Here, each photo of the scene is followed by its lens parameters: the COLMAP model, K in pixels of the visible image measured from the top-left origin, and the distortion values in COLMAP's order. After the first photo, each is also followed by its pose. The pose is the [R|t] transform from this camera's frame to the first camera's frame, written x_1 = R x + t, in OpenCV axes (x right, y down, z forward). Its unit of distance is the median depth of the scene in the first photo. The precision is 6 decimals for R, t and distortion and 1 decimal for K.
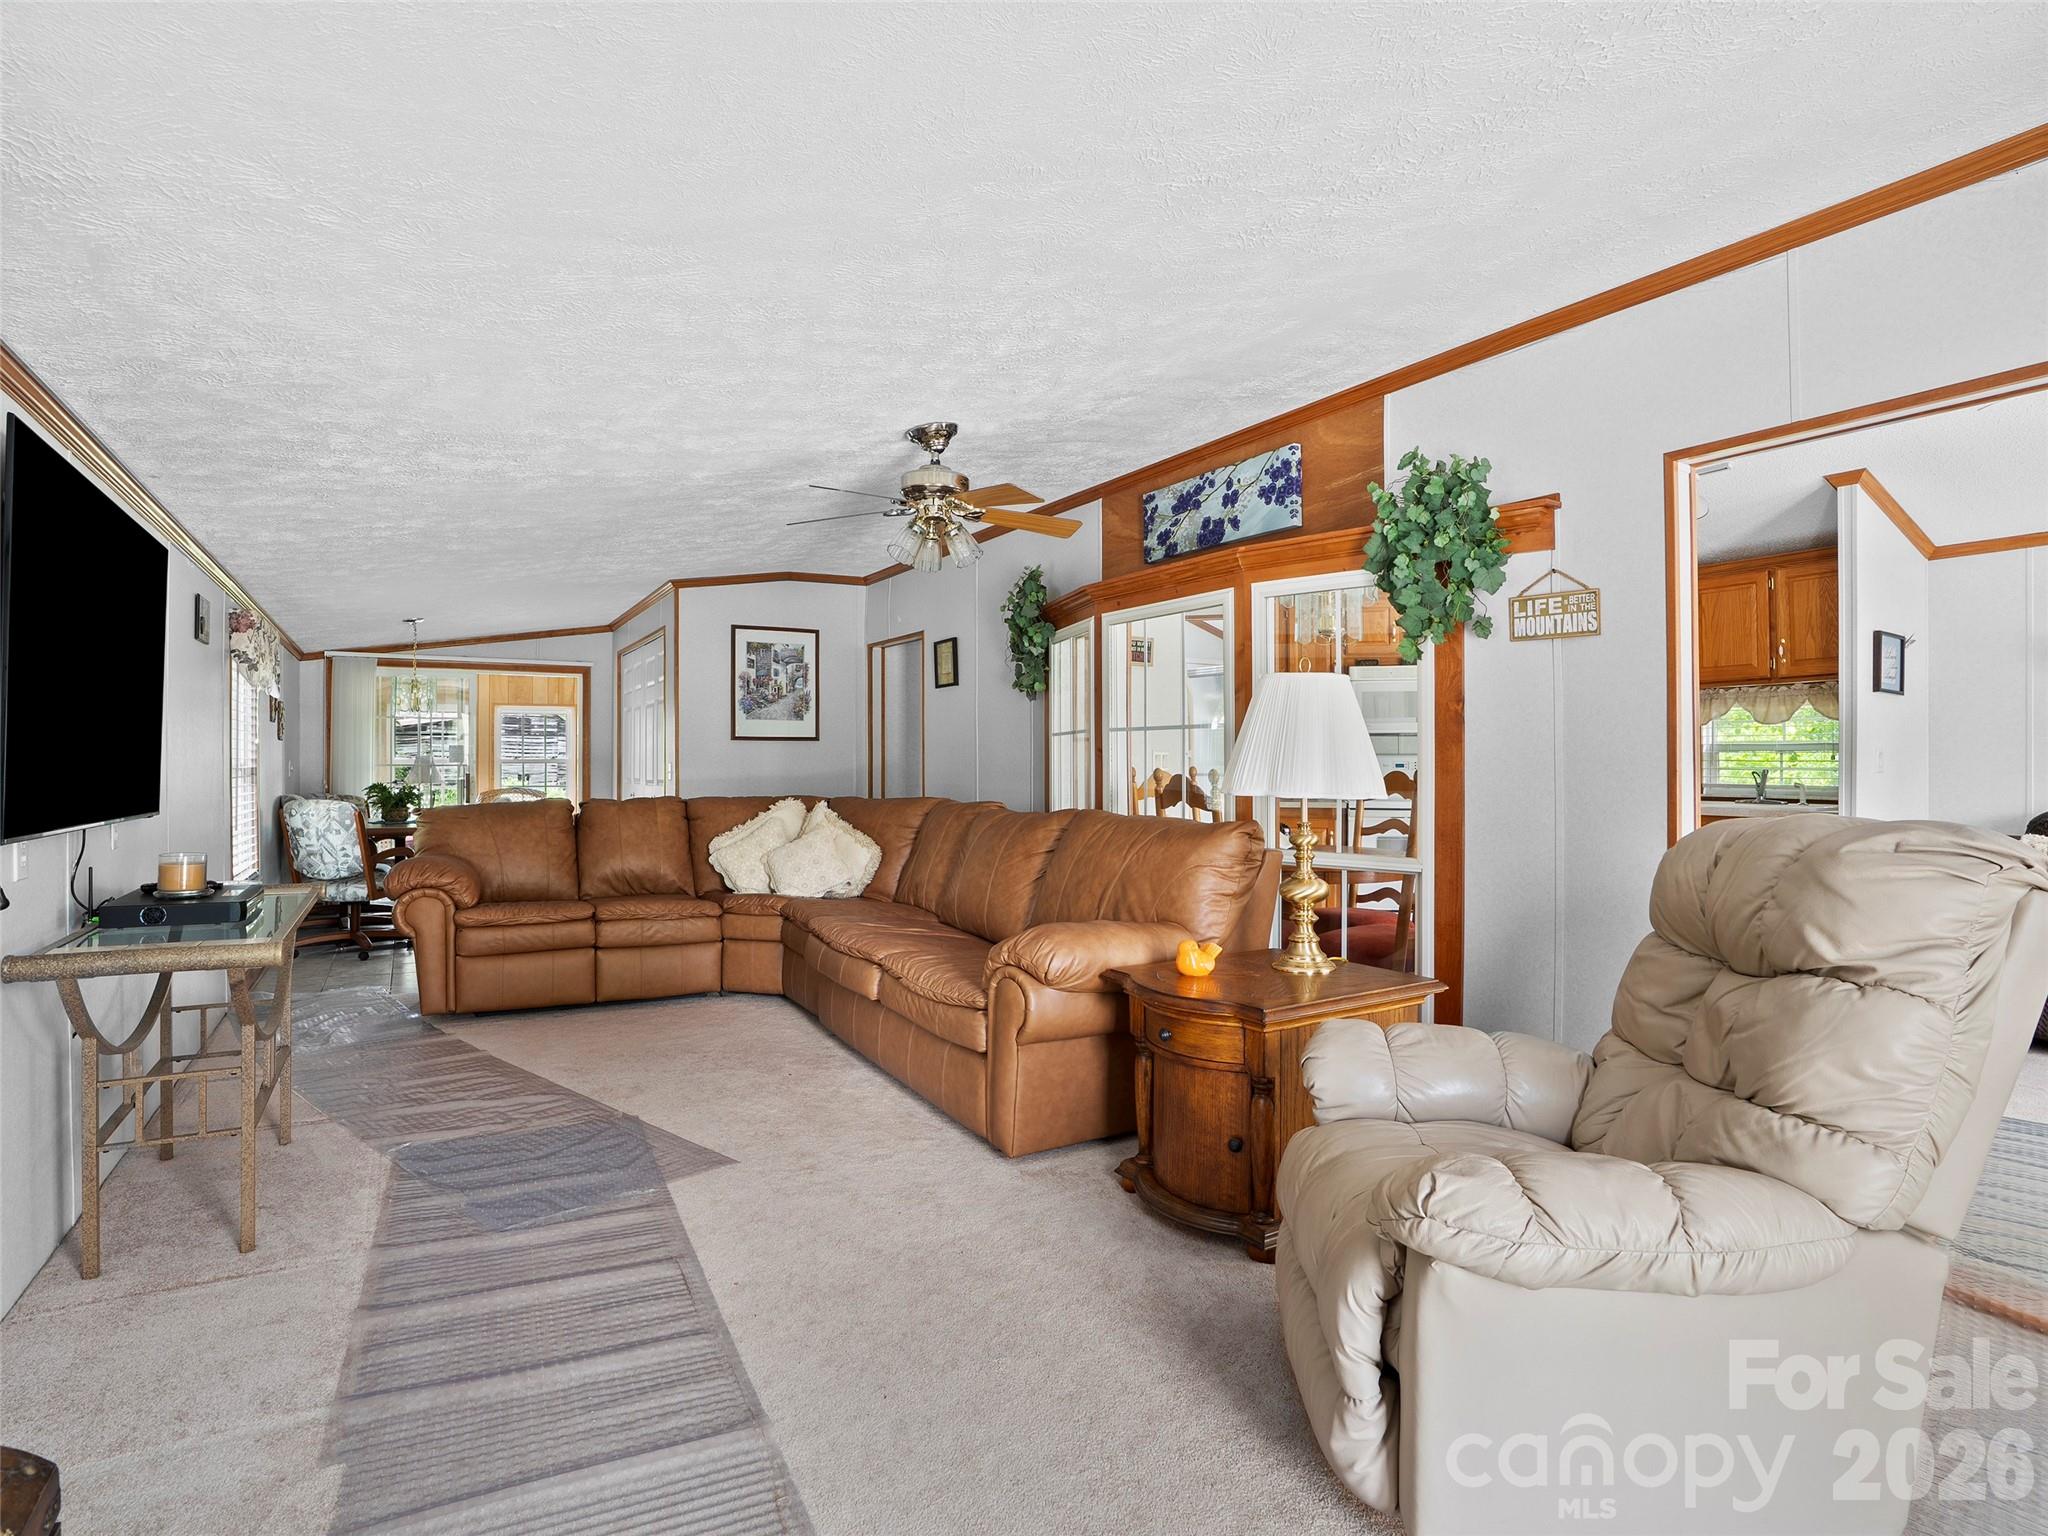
lens RADIAL K [[1072.2, 0, 1028.8], [0, 1072.2, 754.4], [0, 0, 1]] dist [-0.071209, 0.028708]
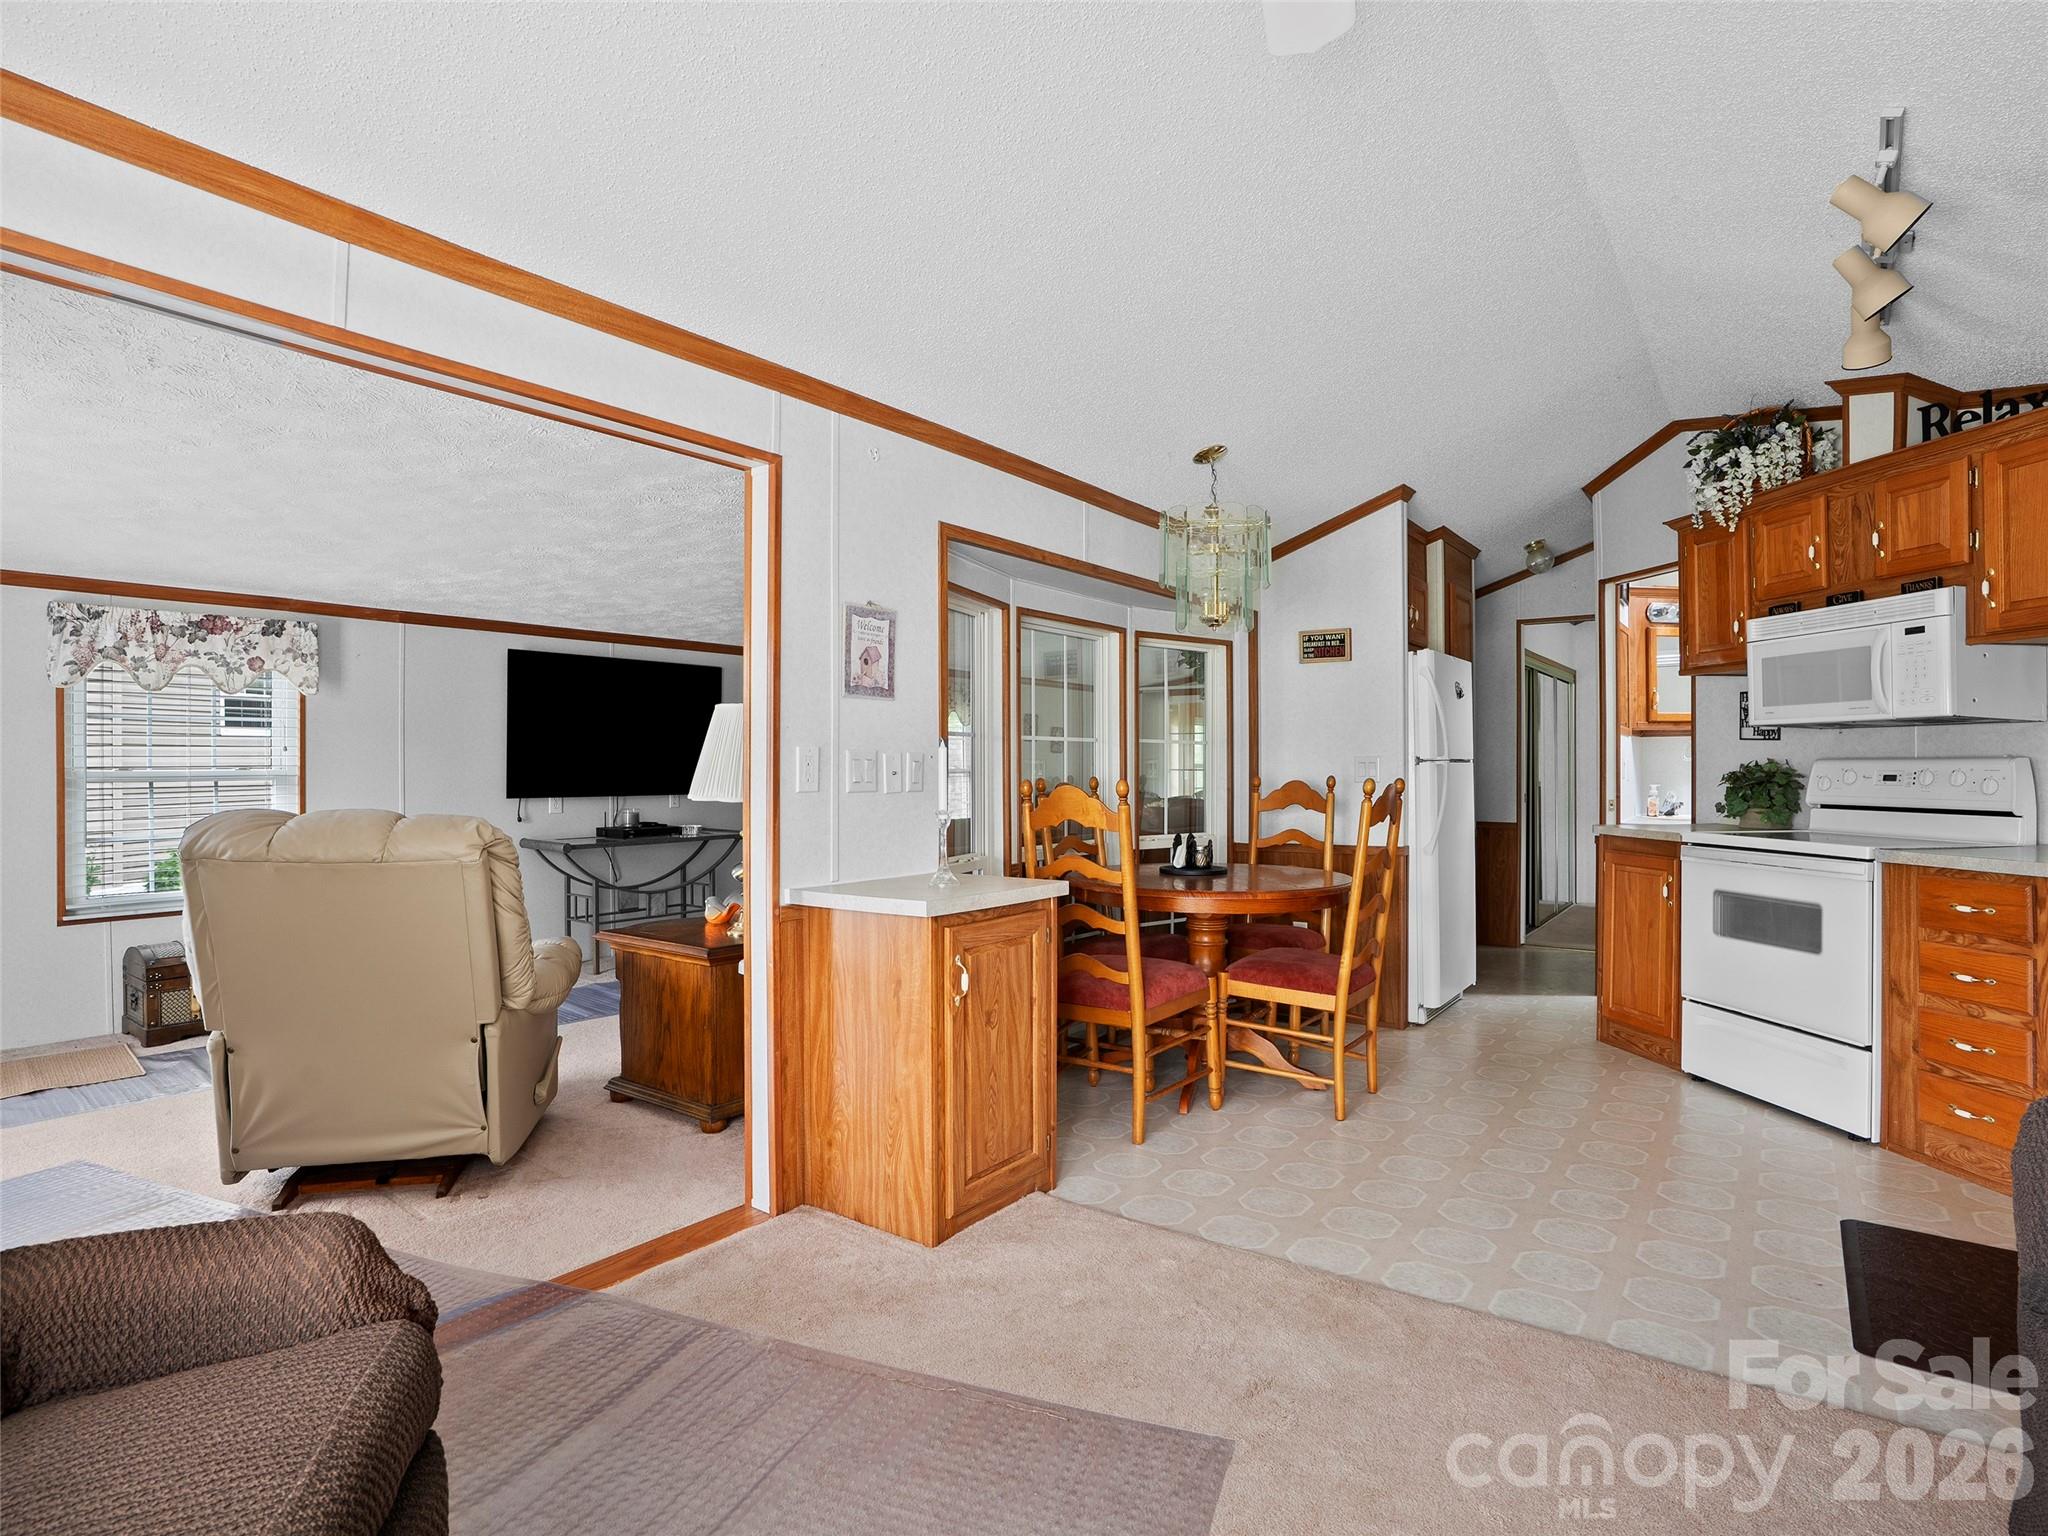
lens RADIAL K [[1072.2, 0, 1020.7], [0, 1072.2, 762.7], [0, 0, 1]] dist [-0.071209, 0.028708]
pose [[0.386186, -0.003951, -0.922413, 1.042531], [0.006453, 0.999978, -0.001581, 0.000559], [0.922398, -0.005342, 0.386203, 0.533666]]
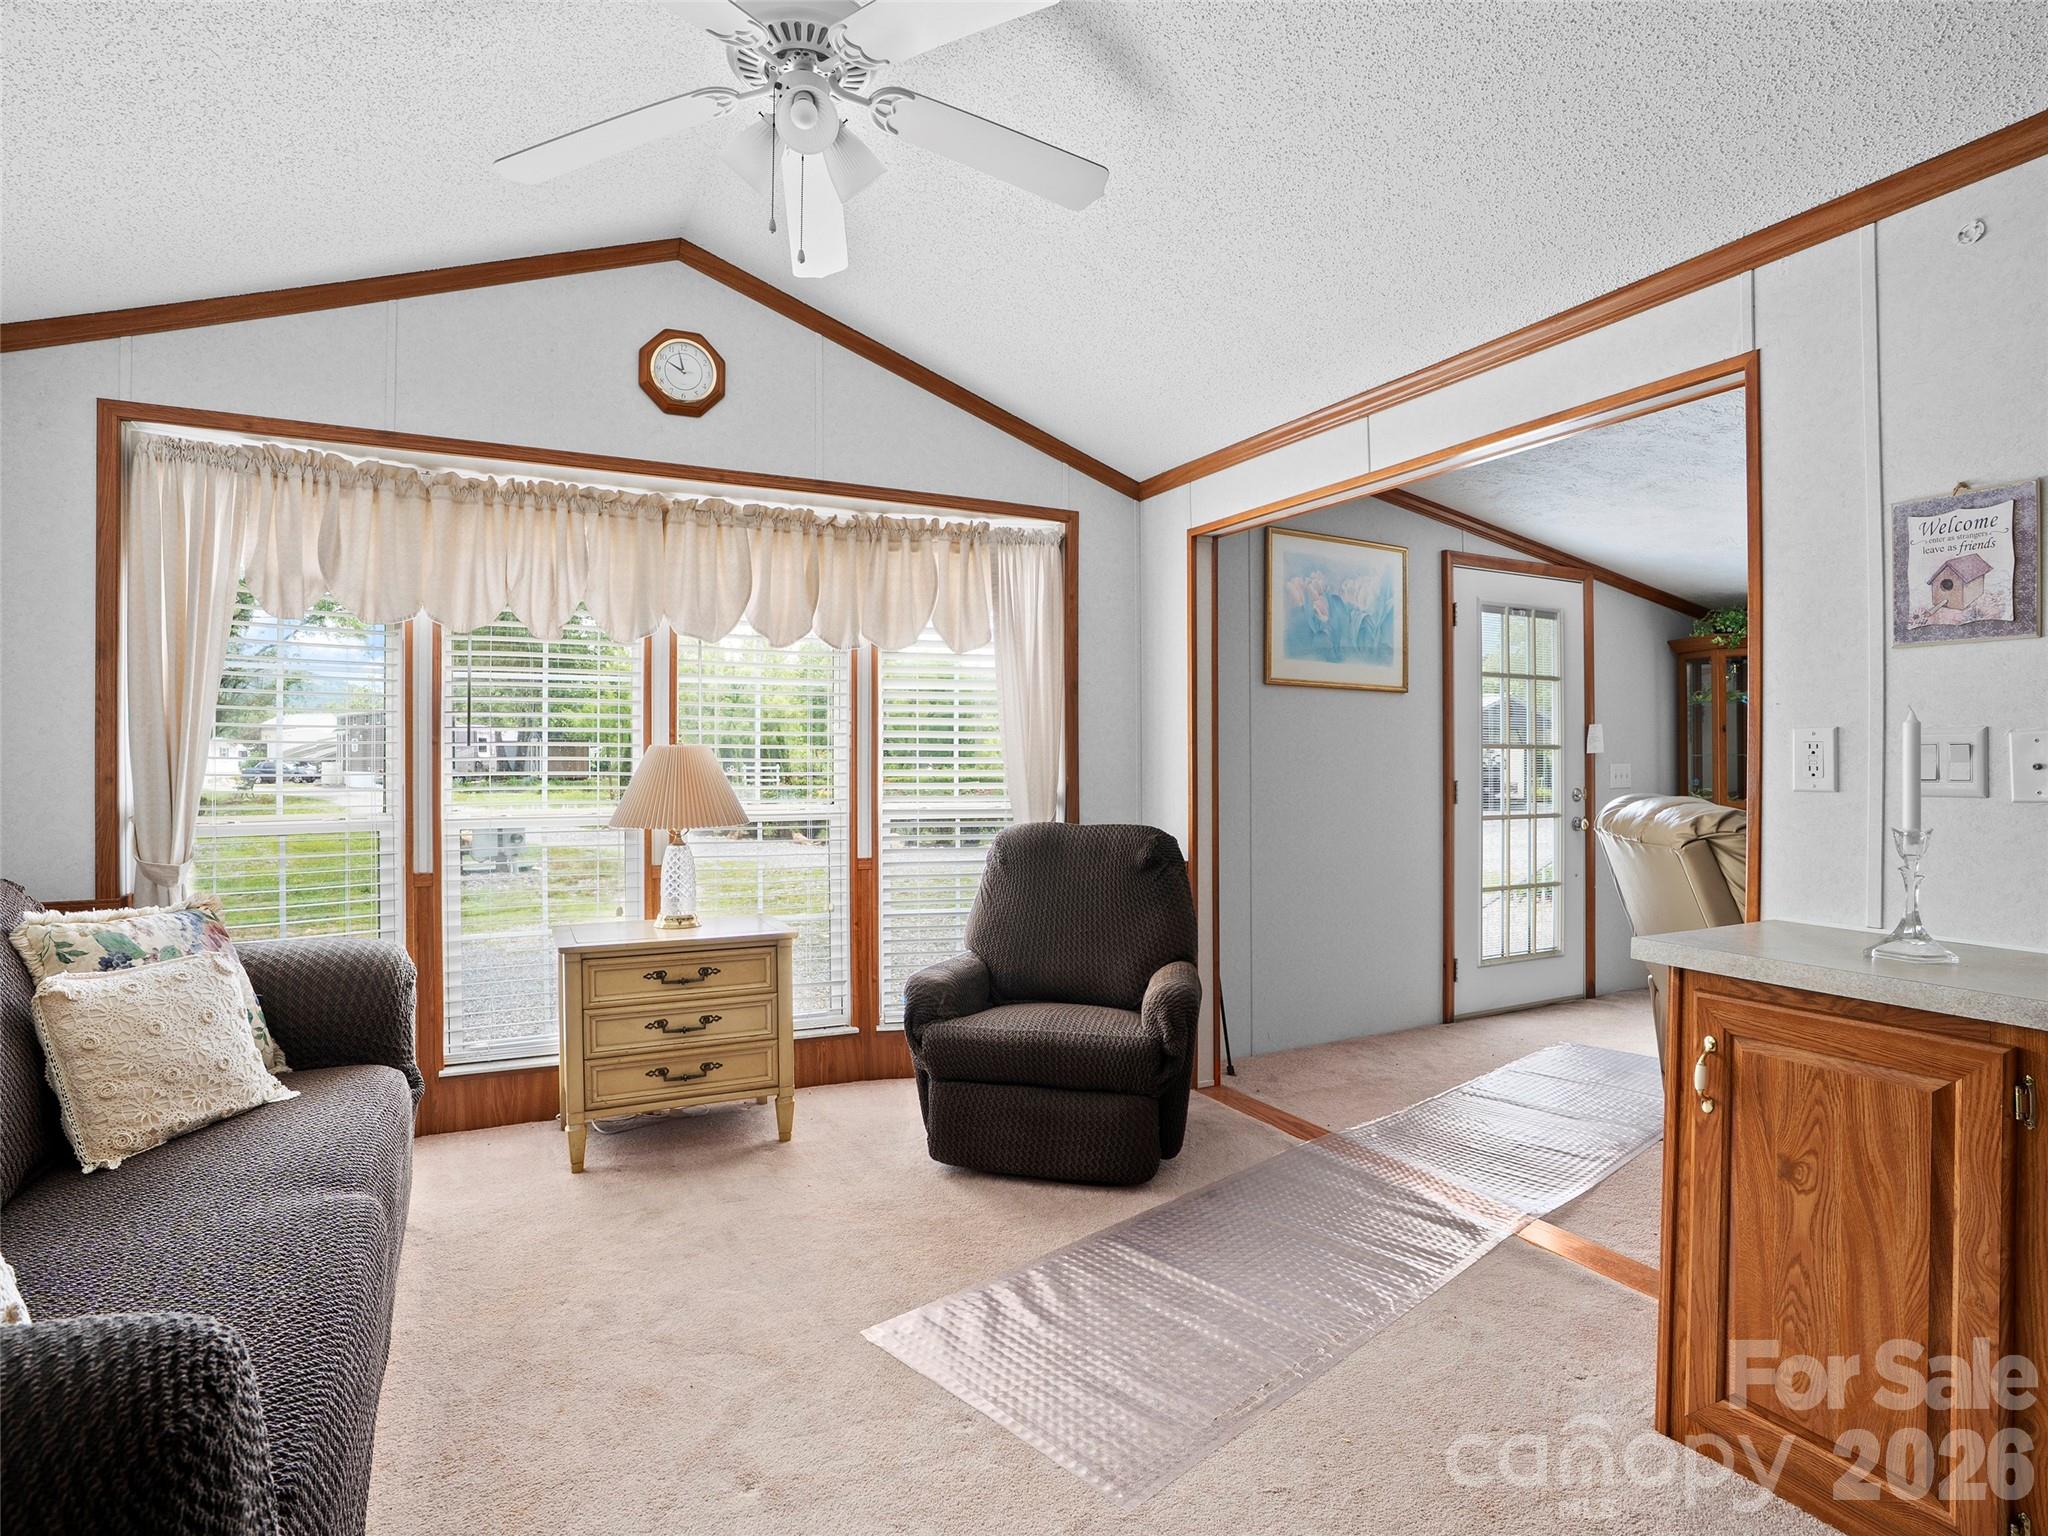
lens RADIAL K [[1072.2, 0, 1026.3], [0, 1072.2, 758.6], [0, 0, 1]] dist [-0.071209, 0.028708]
pose [[-0.997772, -0.002925, 0.066656, 0.705299], [-0.003635, 0.999938, -0.010545, 0.008223], [-0.066621, -0.010764, -0.997720, 1.136735]]
